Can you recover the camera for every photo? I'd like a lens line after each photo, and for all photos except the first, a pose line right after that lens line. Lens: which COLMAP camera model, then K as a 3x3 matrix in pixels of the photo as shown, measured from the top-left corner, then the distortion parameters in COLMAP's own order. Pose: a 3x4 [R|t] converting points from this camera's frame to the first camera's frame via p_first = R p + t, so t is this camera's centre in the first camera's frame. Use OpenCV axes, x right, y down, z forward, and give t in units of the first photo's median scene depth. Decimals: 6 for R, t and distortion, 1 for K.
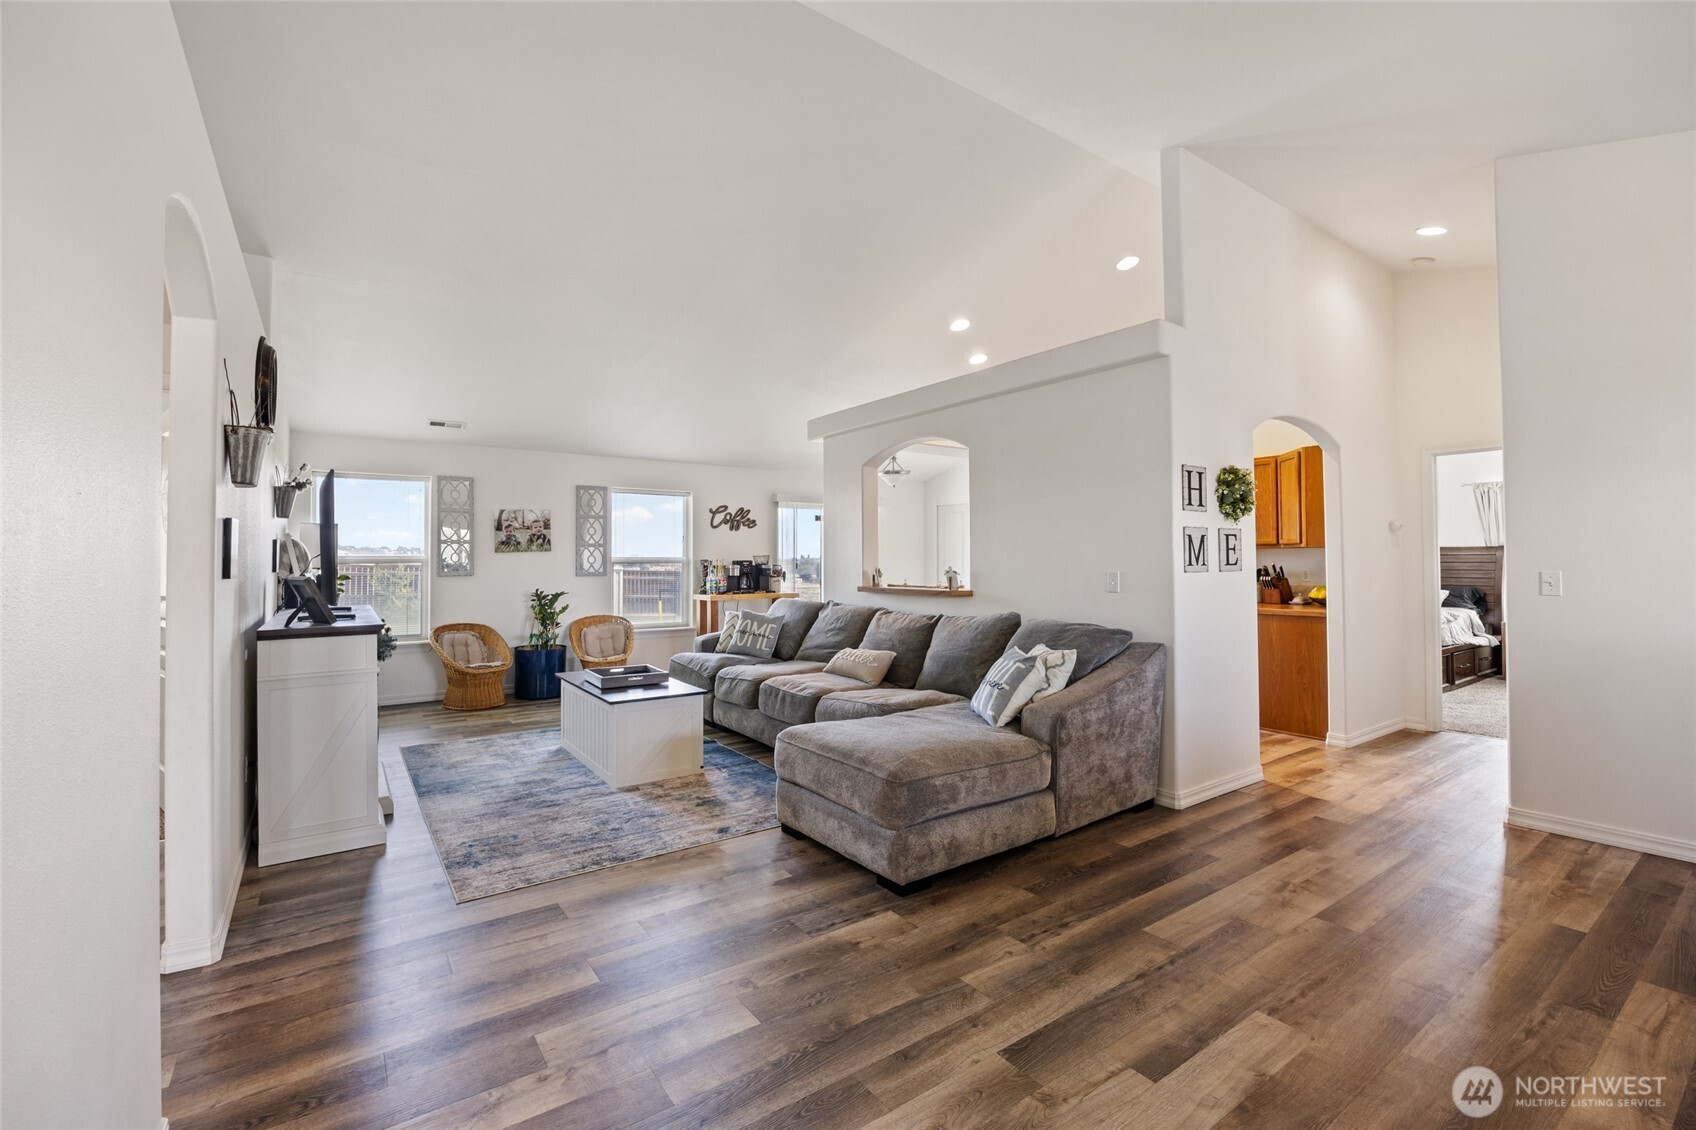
lens RADIAL K [[736.6, 0, 848.5], [0, 736.6, 543.9], [0, 0, 1]] dist [-0.013092, 0.000123]
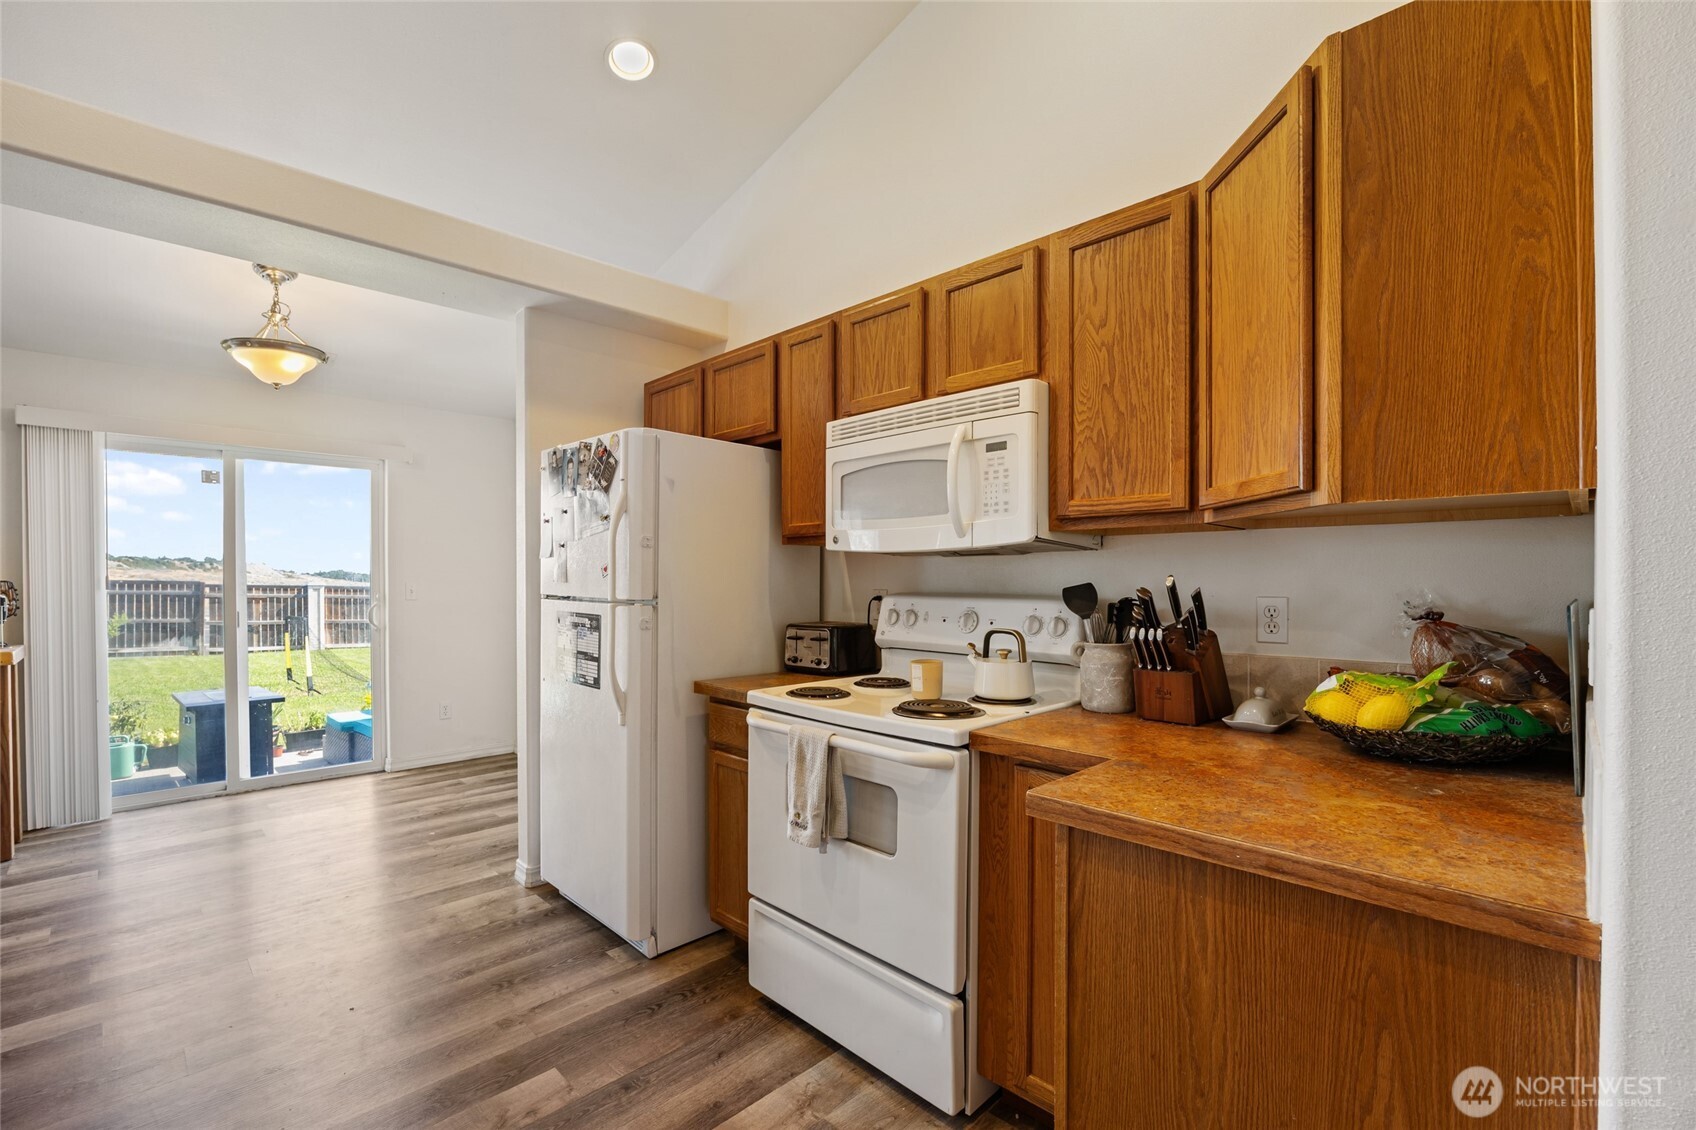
lens RADIAL K [[731.5, 0, 854.9], [0, 731.5, 581.6], [0, 0, 1]] dist [-0.021524, 0.000367]
pose [[0.985476, 0.002635, 0.169794, 0.306896], [-0.007840, 0.999519, 0.029989, 0.014408], [-0.169633, -0.030884, 0.985023, 0.555054]]
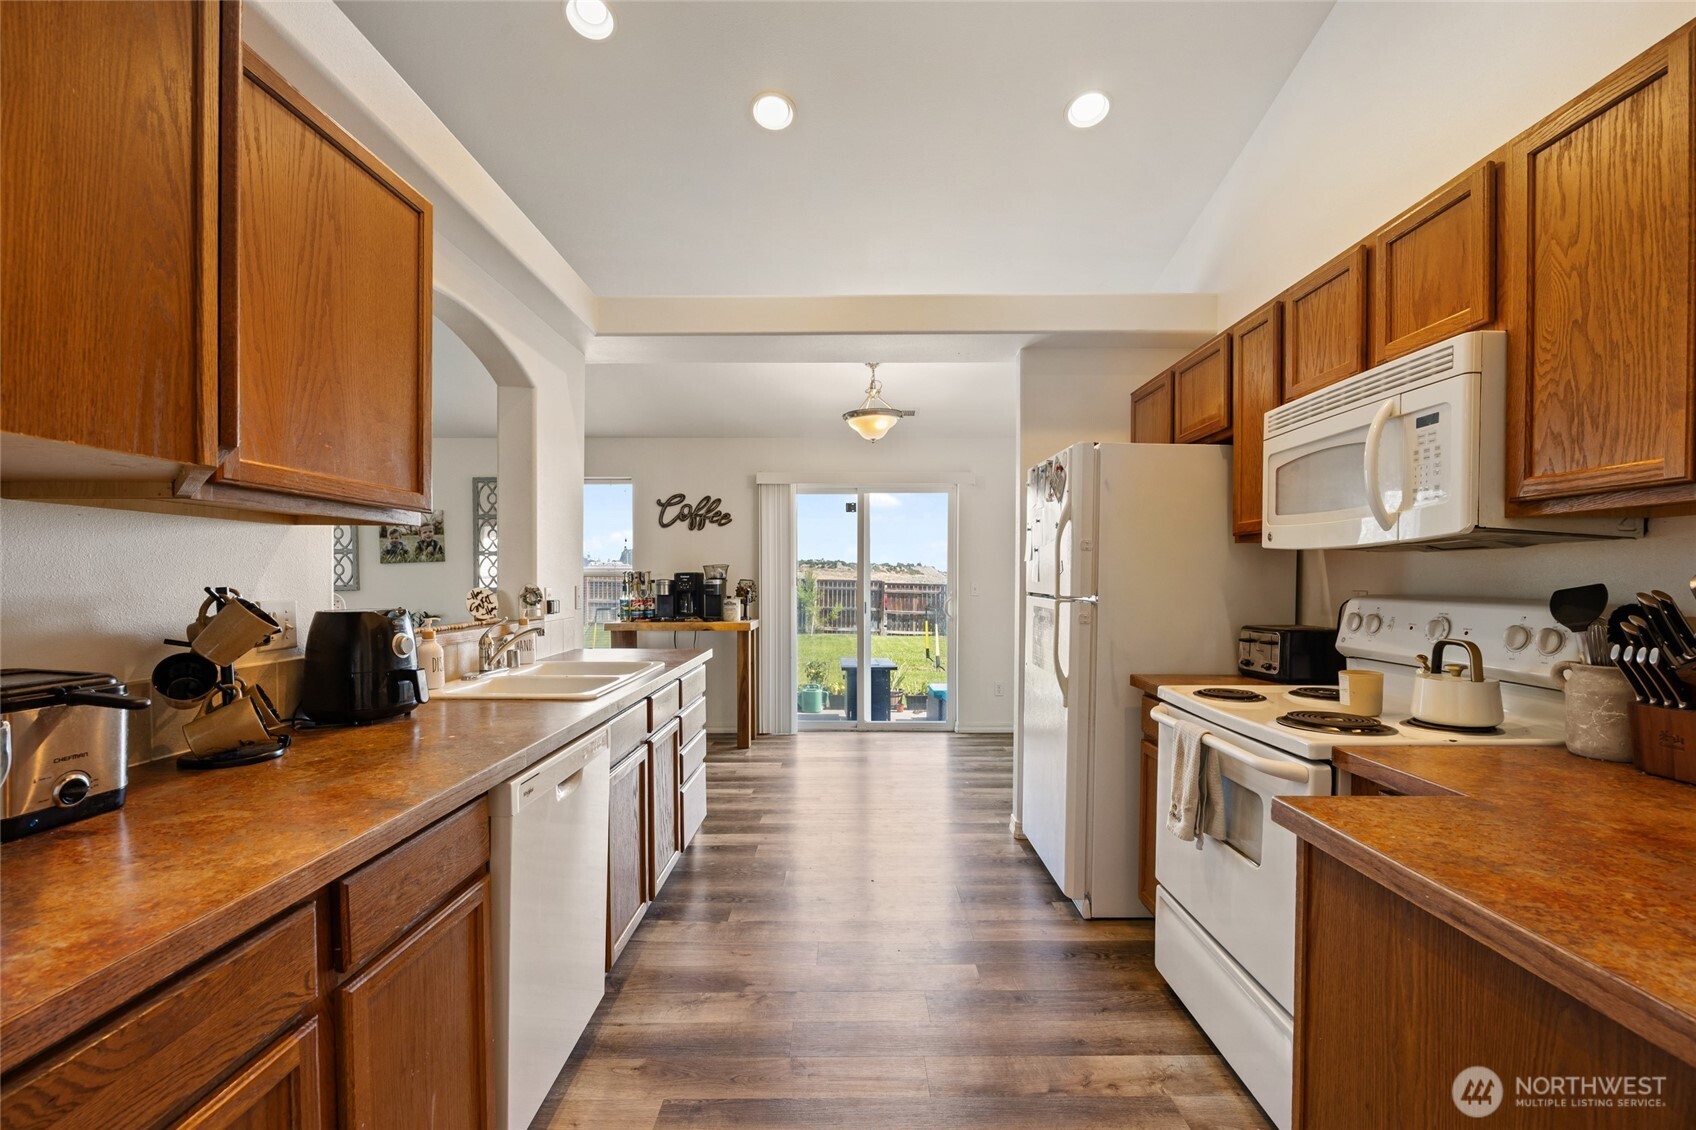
lens RADIAL K [[731.5, 0, 854.9], [0, 731.5, 581.6], [0, 0, 1]] dist [-0.021524, 0.000367]
pose [[0.814865, 0.005816, -0.579622, 0.374495], [0.012595, 0.999536, 0.027735, 0.013789], [0.579515, -0.029901, 0.814413, 0.532903]]
